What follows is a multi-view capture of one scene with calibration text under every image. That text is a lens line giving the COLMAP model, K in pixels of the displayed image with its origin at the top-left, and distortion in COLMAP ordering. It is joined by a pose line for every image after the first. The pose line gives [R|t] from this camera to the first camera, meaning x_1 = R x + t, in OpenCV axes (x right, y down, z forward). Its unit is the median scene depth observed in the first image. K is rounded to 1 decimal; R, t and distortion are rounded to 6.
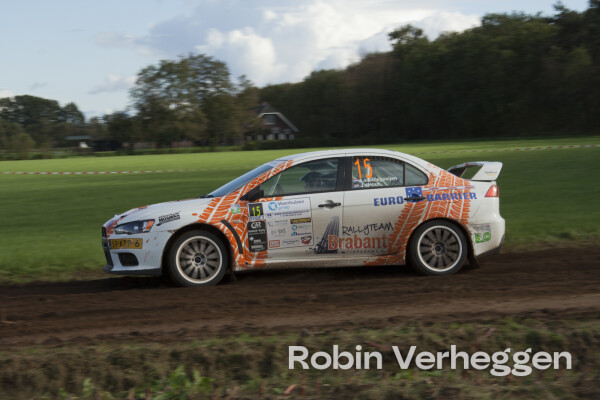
lens RADIAL K [[1559.1, 0, 299.9], [0, 1559.1, 199.7], [0, 0, 1]] dist [-0.074515, 0.000000]
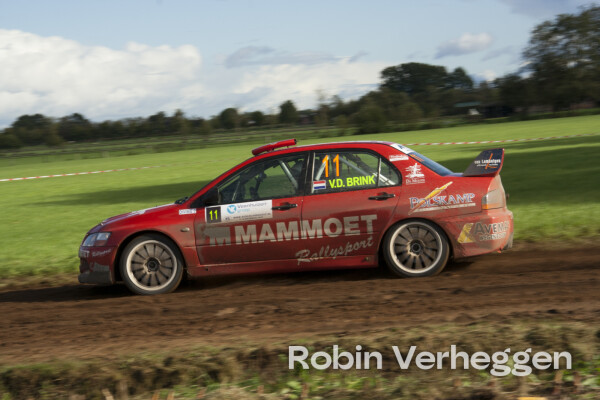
lens RADIAL K [[1767.6, 0, 300.1], [0, 1767.6, 200.8], [0, 0, 1]] dist [0.180586, 0.000000]
pose [[0.879224, -0.016730, -0.476115, 0.274660], [0.034825, 0.998967, 0.029208, -0.016118], [0.475134, -0.042261, 0.878898, 0.005849]]
